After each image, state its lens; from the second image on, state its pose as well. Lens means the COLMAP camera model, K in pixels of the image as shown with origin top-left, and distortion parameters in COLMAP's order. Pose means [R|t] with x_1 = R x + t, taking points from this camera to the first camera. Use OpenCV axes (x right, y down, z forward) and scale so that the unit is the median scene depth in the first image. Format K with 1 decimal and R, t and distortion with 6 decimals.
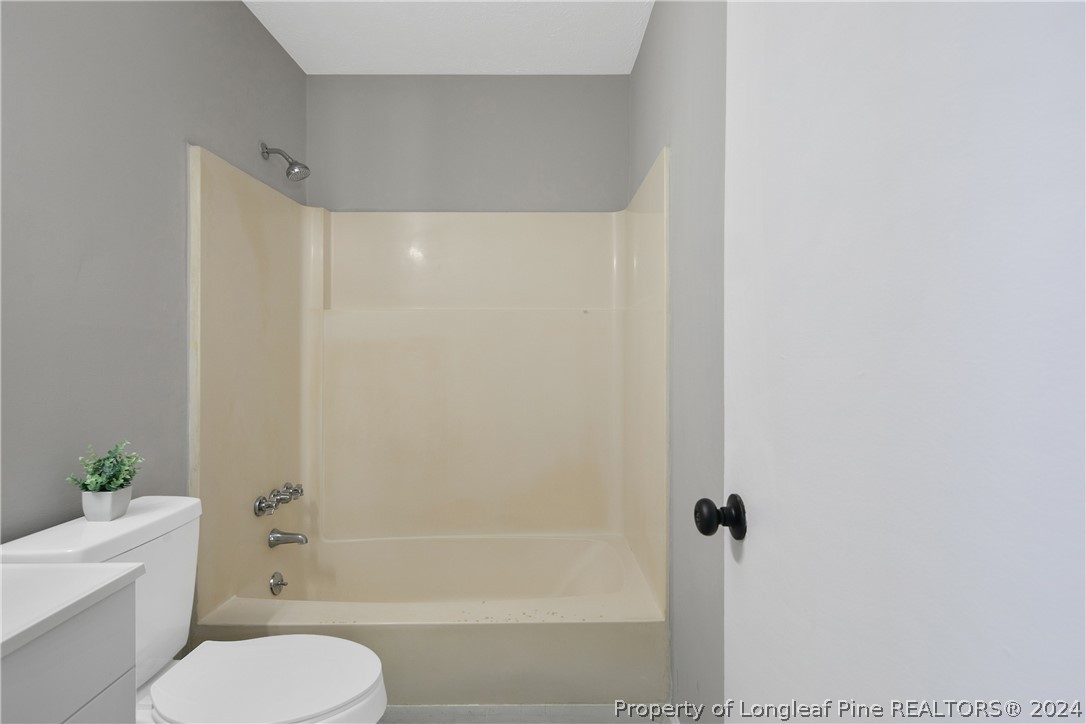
lens RADIAL K [[531.9, 0, 530.0], [0, 531.9, 345.0], [0, 0, 1]] dist [0.011656, -0.002322]
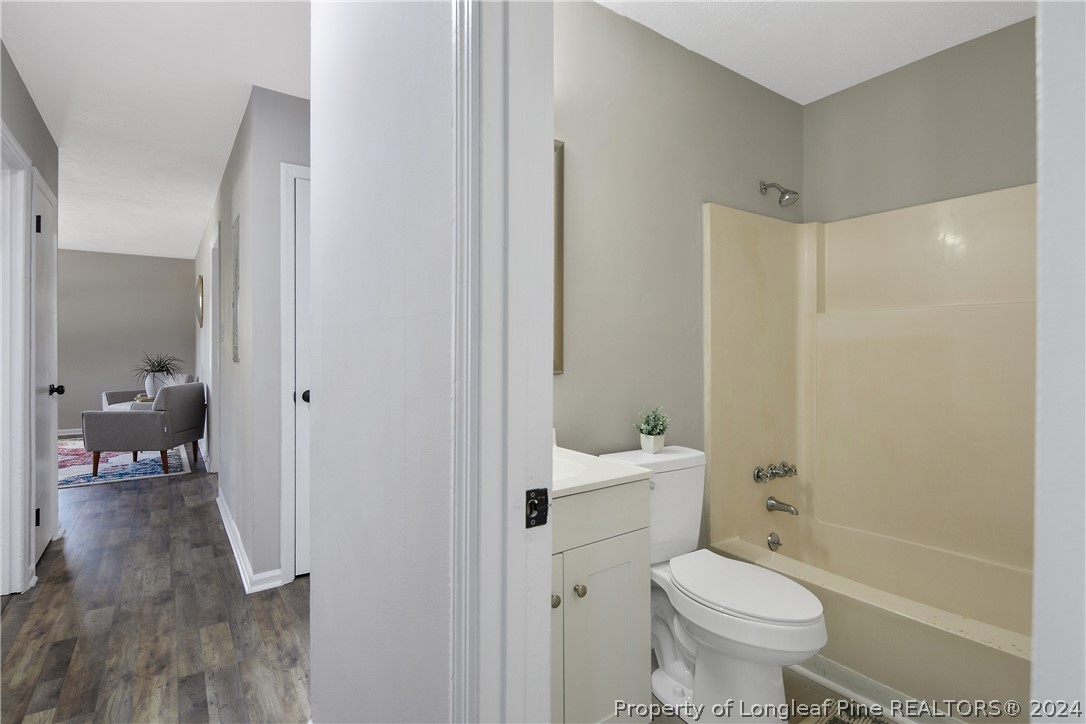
lens RADIAL K [[531.9, 0, 543.4], [0, 531.9, 356.2], [0, 0, 1]] dist [0.011656, -0.002322]
pose [[0.588078, 0.008997, -0.808754, 0.203886], [0.006345, 0.999856, 0.015736, 0.002137], [0.808780, -0.014385, 0.587936, -0.136343]]
